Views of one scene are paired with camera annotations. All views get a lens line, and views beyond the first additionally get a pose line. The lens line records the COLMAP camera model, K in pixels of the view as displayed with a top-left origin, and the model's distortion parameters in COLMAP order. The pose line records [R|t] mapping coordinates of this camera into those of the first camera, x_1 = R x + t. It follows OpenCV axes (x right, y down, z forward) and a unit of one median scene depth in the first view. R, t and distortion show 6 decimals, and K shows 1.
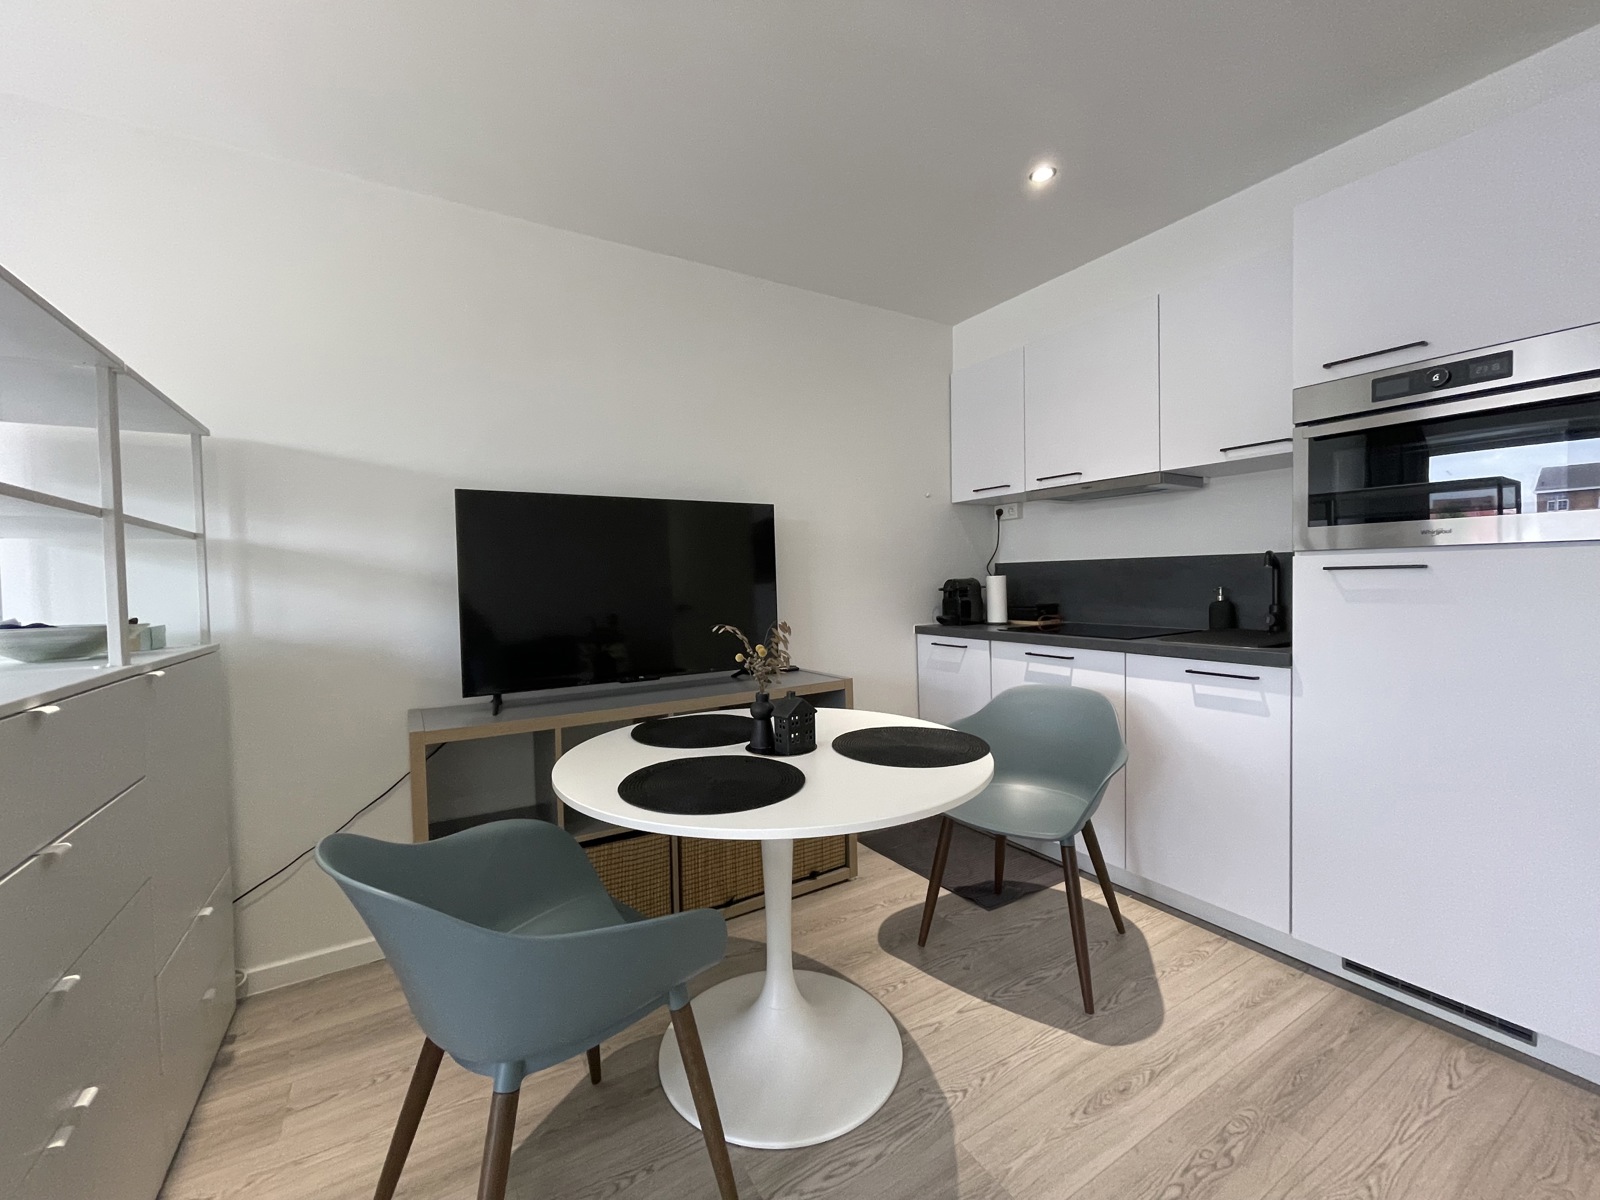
lens RADIAL K [[647.6, 0, 791.1], [0, 647.6, 597.1], [0, 0, 1]] dist [0.002997, -0.000032]
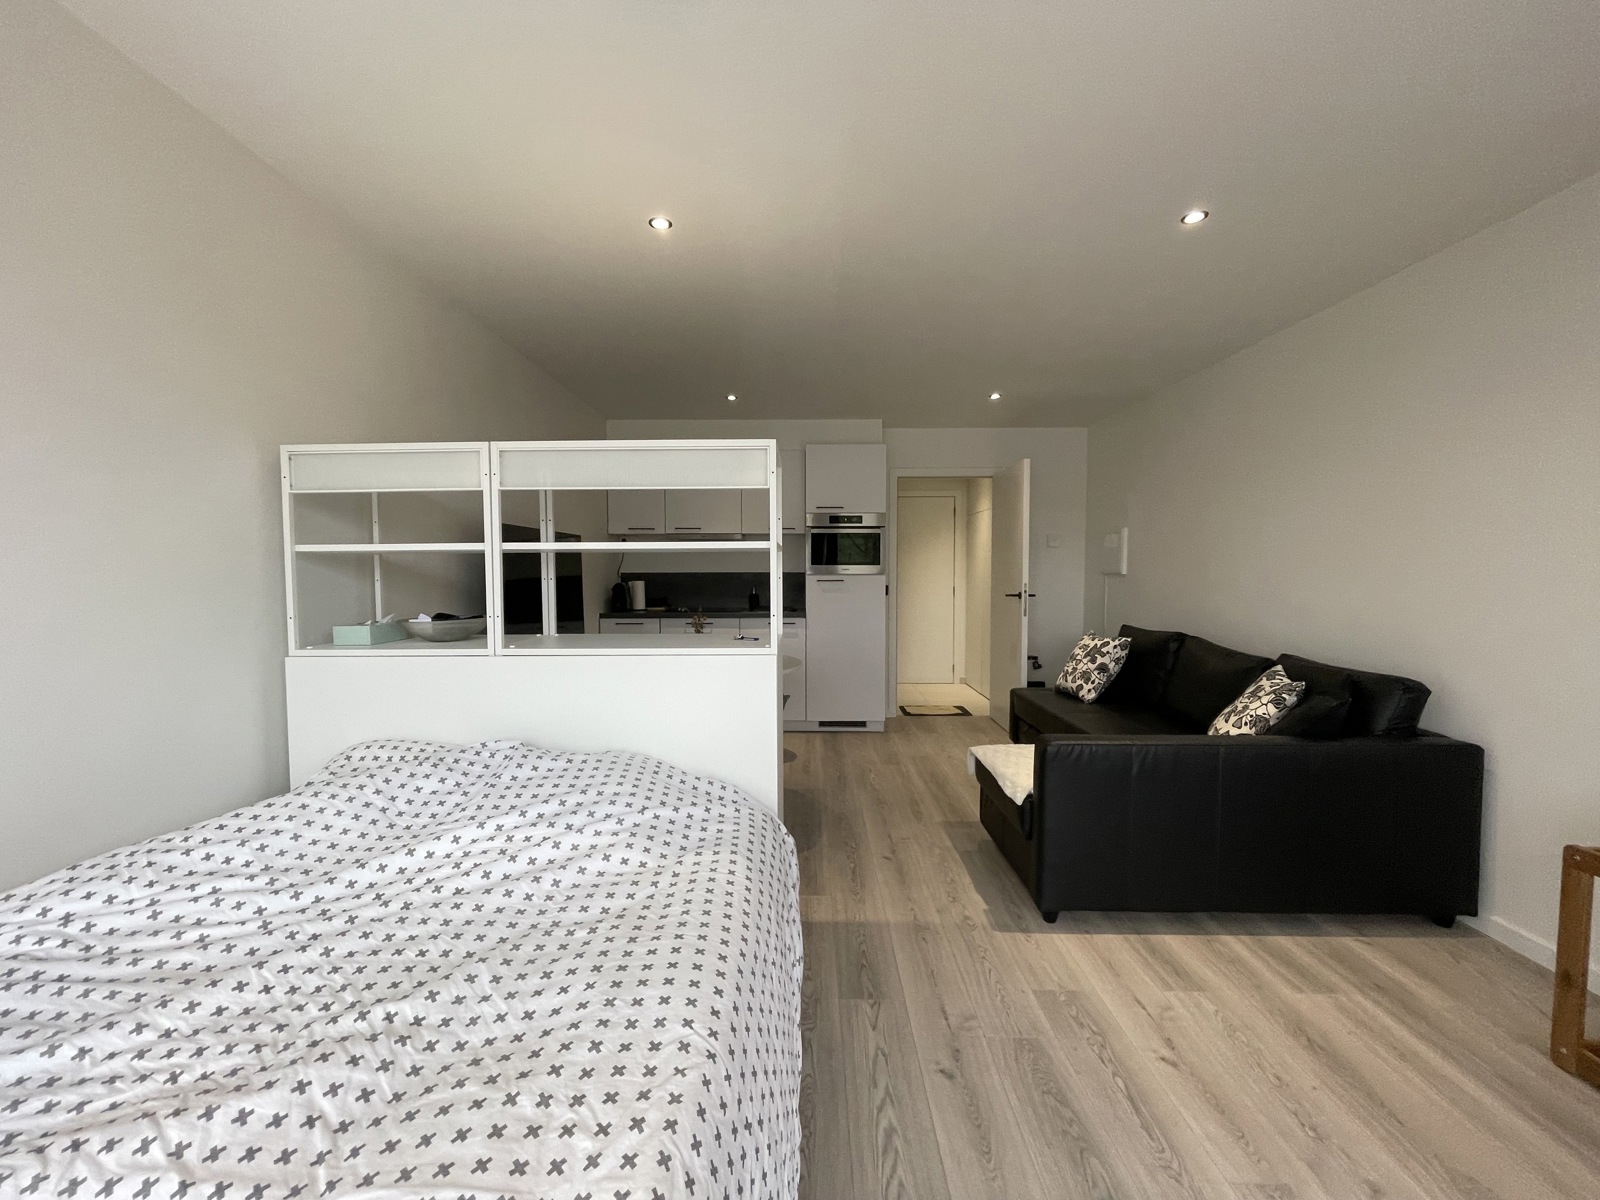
lens RADIAL K [[647.6, 0, 791.1], [0, 647.6, 597.1], [0, 0, 1]] dist [0.002997, -0.000032]
pose [[0.526265, -0.021943, 0.850038, -1.045237], [0.017880, 0.999732, 0.014737, -0.011127], [-0.850133, 0.007443, 0.526516, -0.235565]]
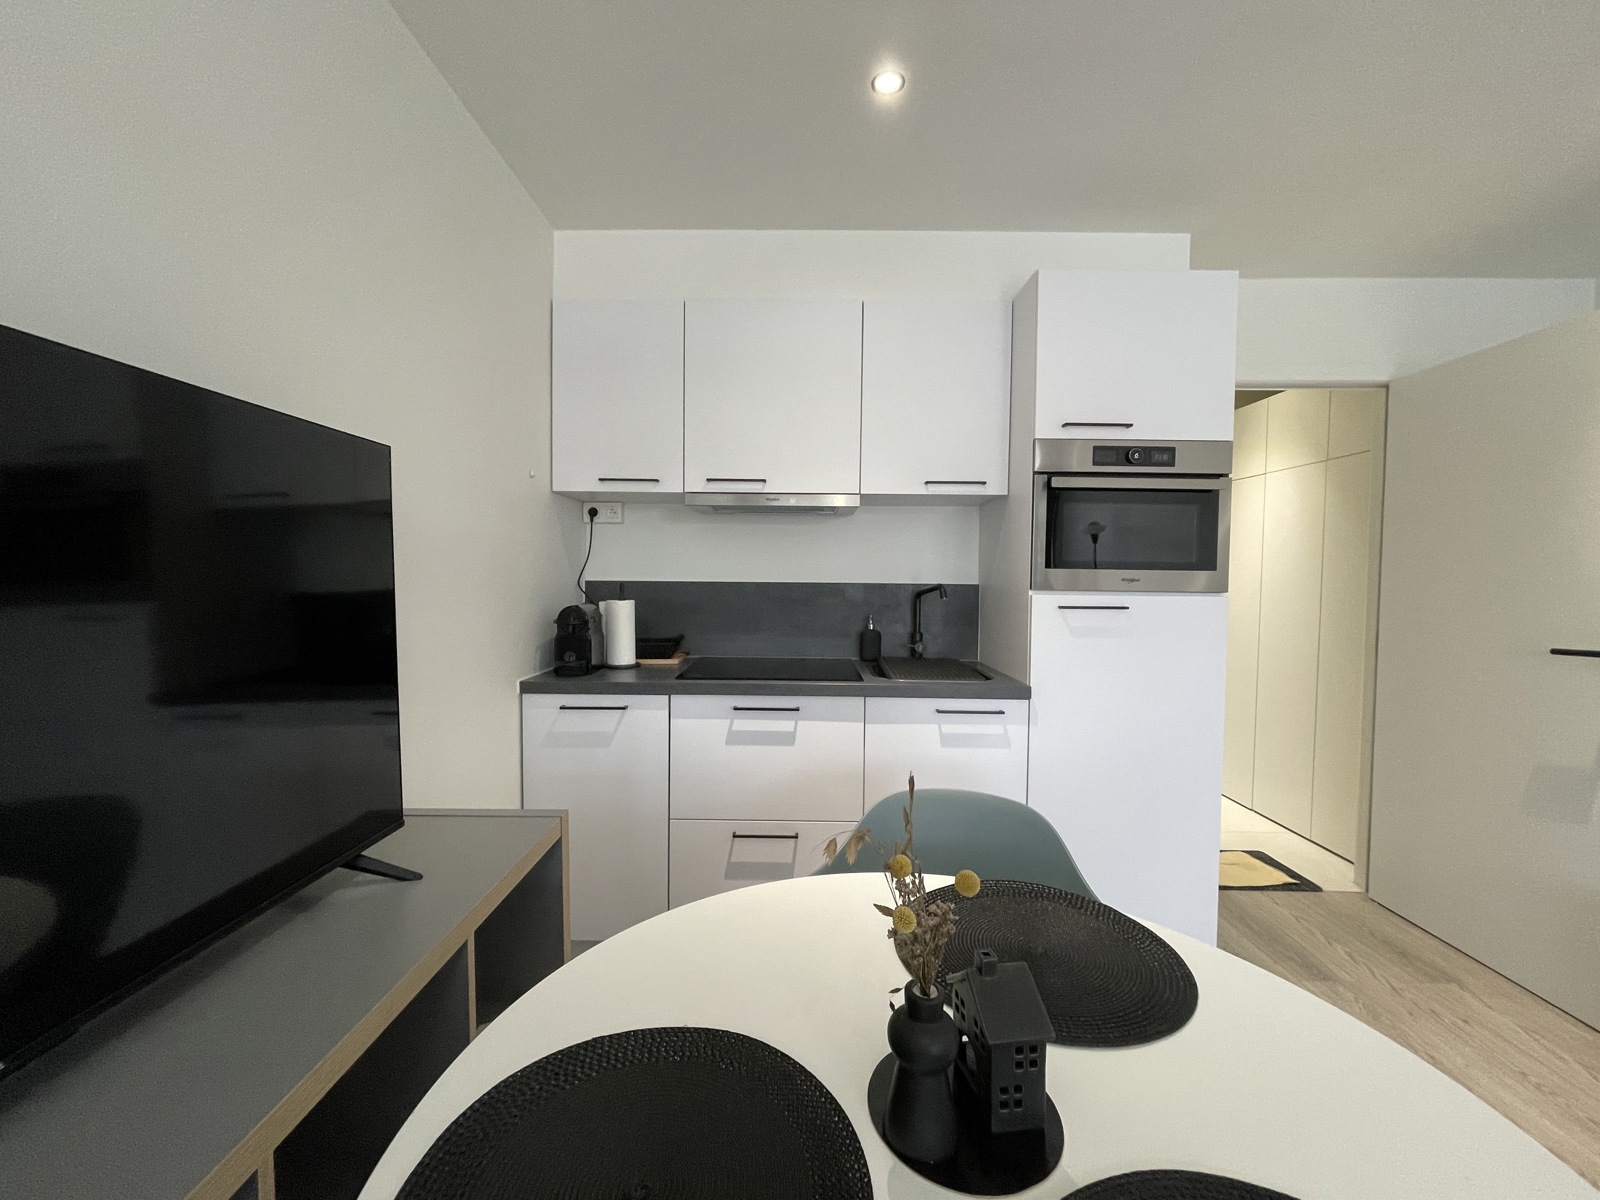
lens RADIAL K [[647.6, 0, 791.1], [0, 647.6, 597.1], [0, 0, 1]] dist [0.002997, -0.000032]
pose [[0.525243, -0.004263, 0.850942, -0.240099], [0.005324, 0.999984, 0.001724, -0.043784], [-0.850936, 0.003625, 0.525258, 0.538642]]
